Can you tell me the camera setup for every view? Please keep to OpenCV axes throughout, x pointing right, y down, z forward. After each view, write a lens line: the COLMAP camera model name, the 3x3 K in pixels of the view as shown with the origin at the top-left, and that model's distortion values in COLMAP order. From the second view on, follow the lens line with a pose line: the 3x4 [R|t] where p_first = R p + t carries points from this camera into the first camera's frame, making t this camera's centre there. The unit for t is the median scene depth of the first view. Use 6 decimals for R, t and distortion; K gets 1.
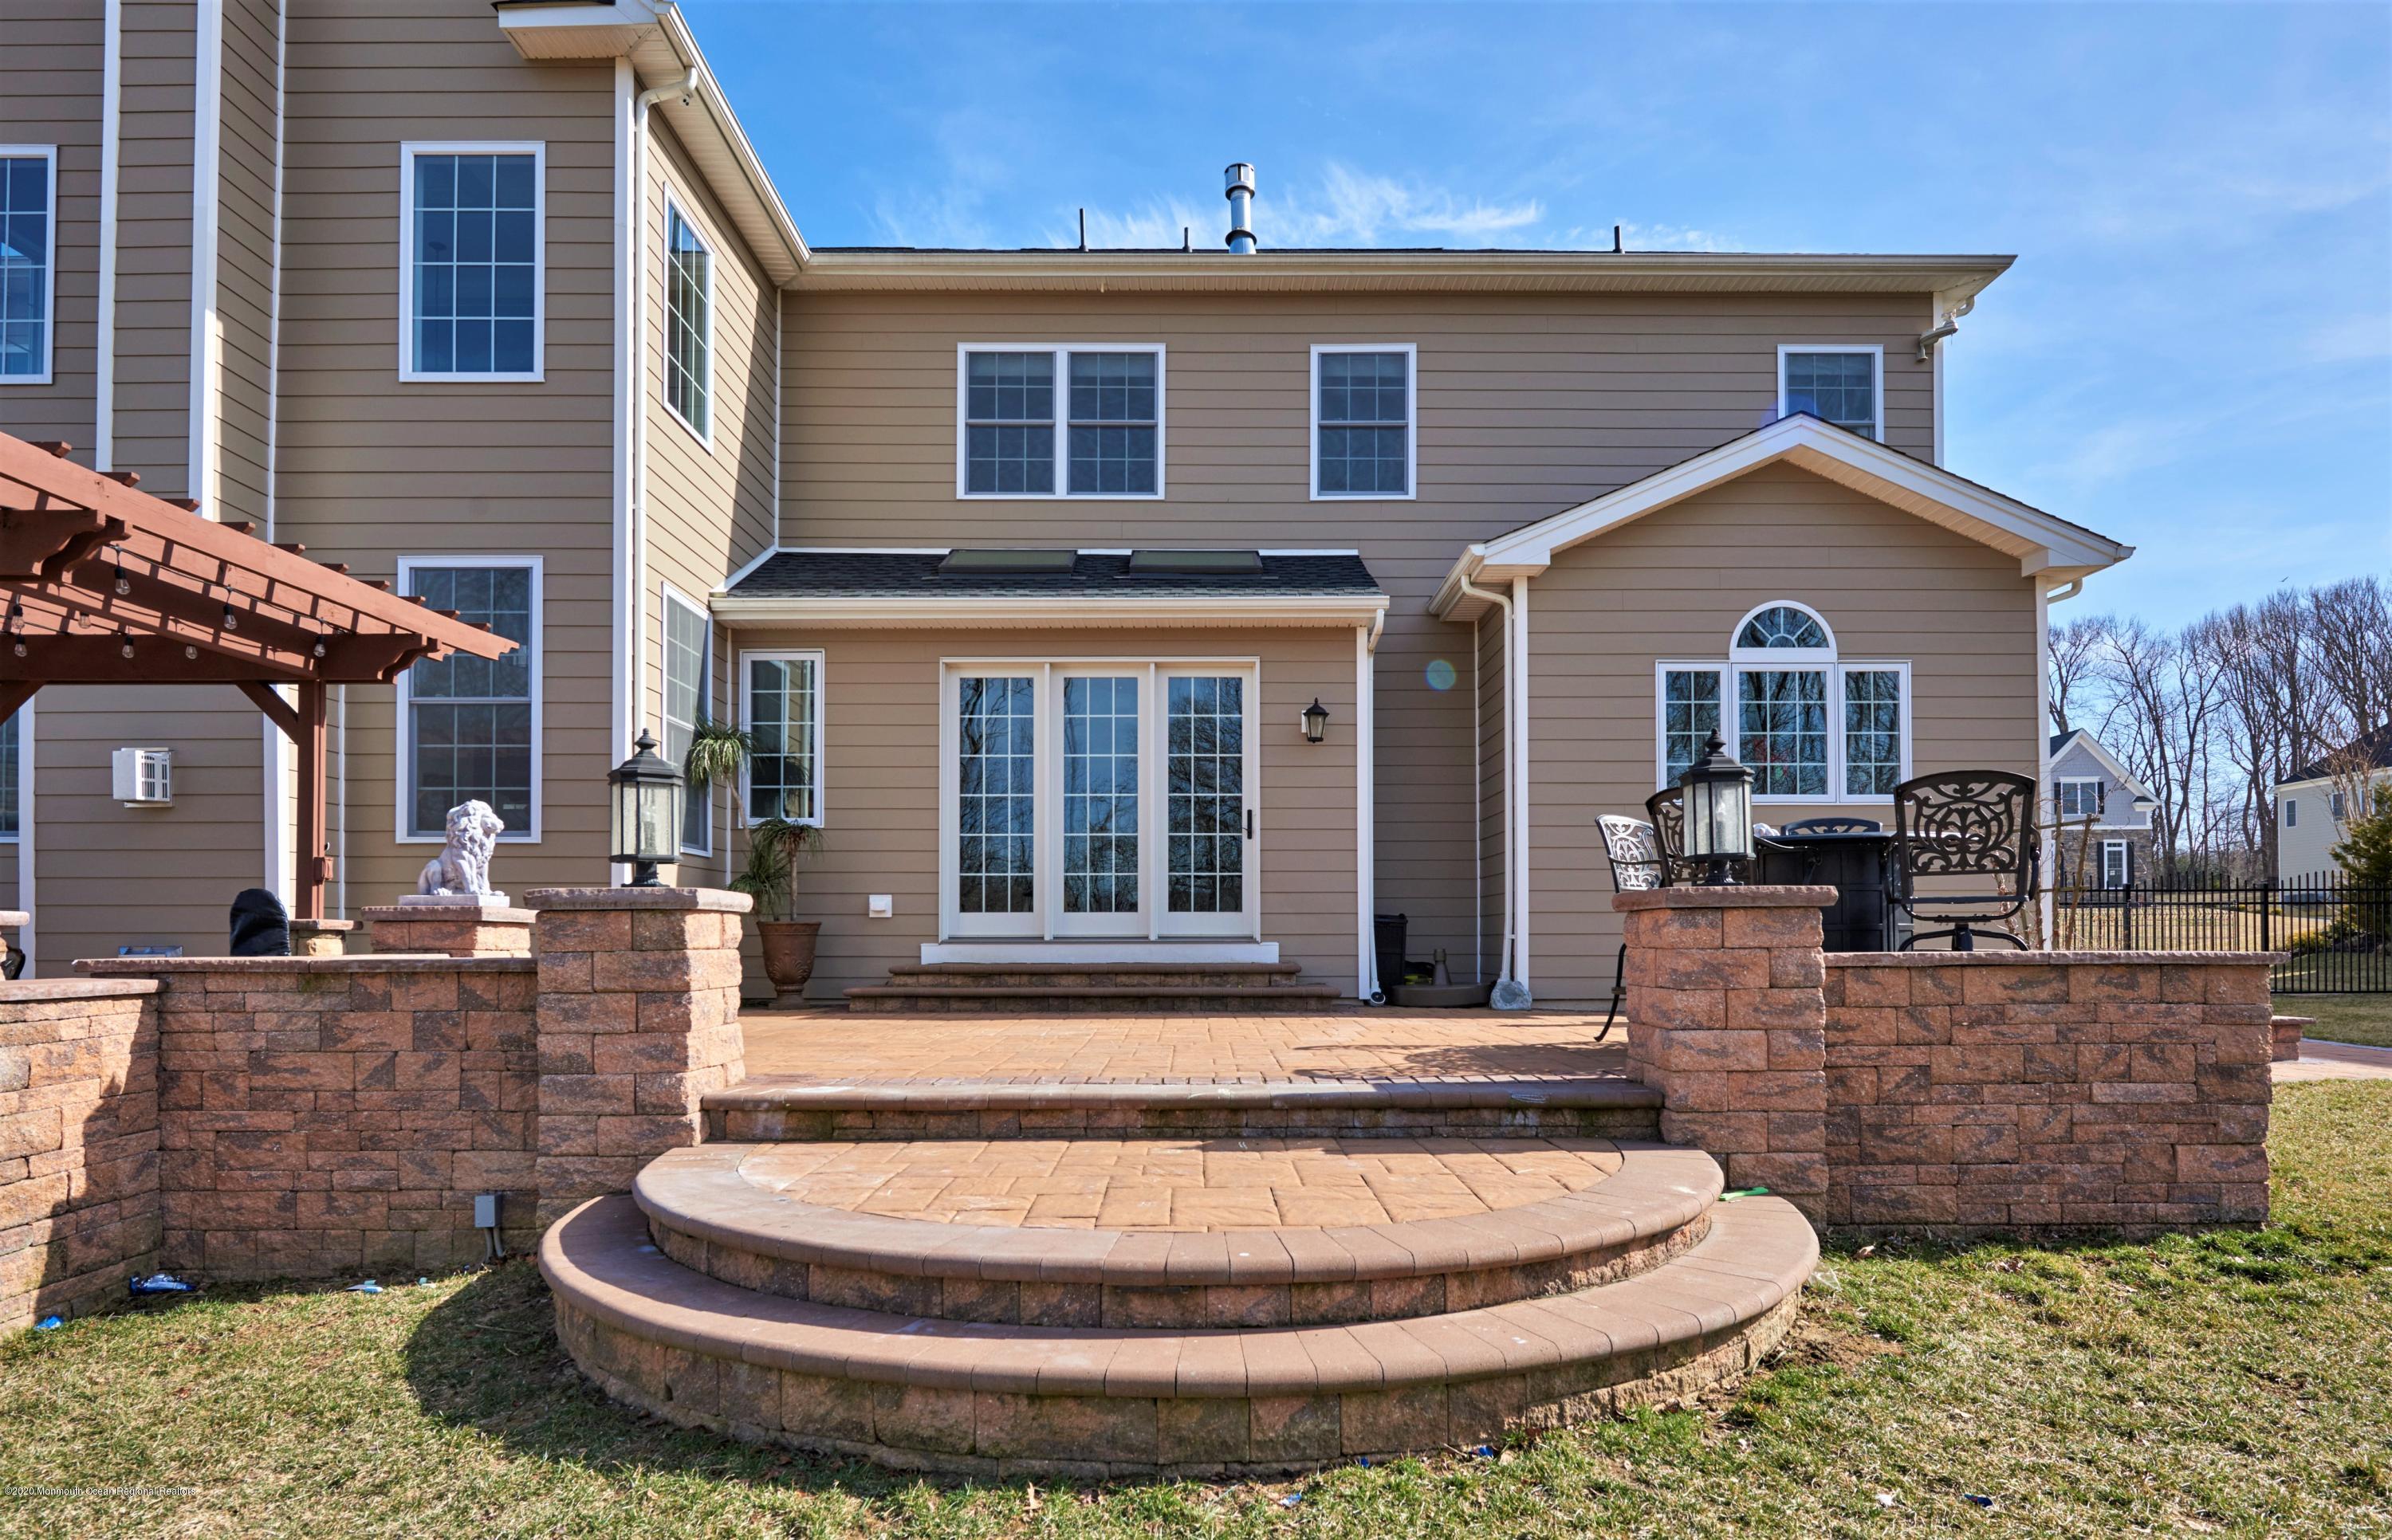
lens RADIAL K [[1334.1, 0, 1175.5], [0, 1334.1, 901.0], [0, 0, 1]] dist [-0.002835, -0.000211]
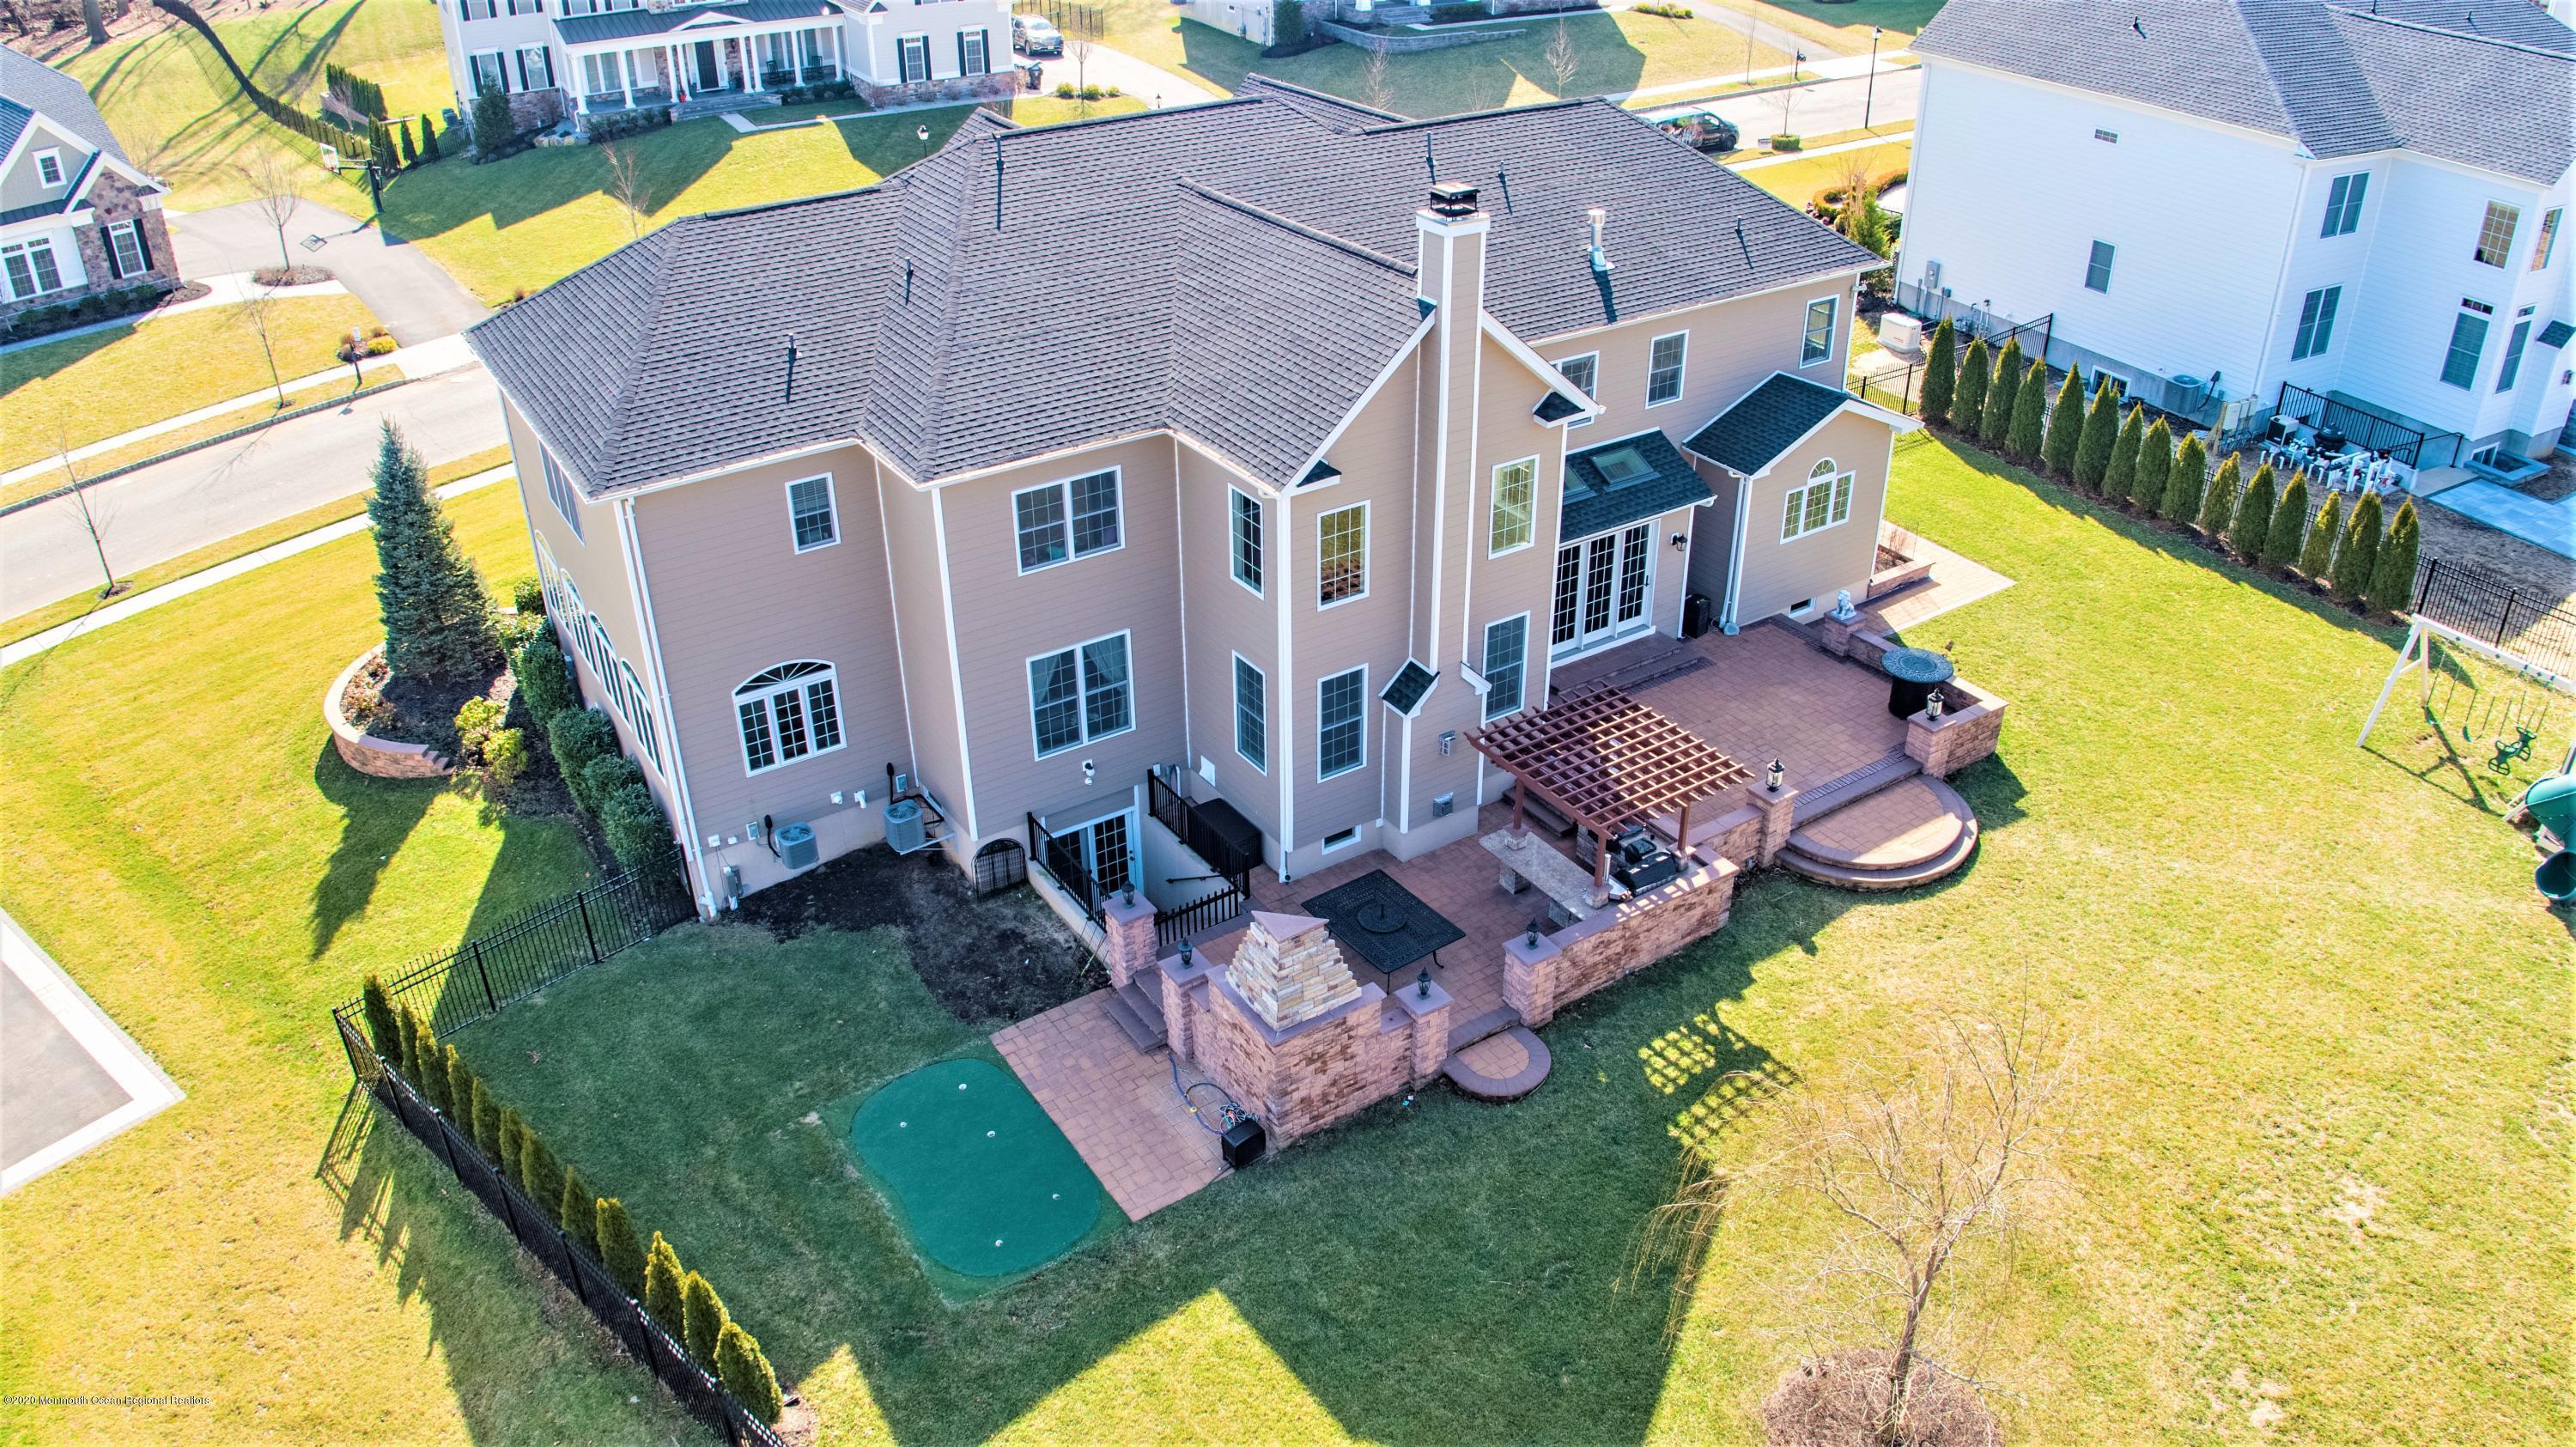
lens RADIAL K [[1816.6, 0, 1286.9], [0, 1816.6, 722.0], [0, 0, 1]] dist [-0.123117, 0.015378]
pose [[0.837474, -0.281518, 0.468386, -2.074792], [-0.005876, 0.852412, 0.522838, -1.535106], [-0.546446, -0.440615, 0.712219, -1.043980]]
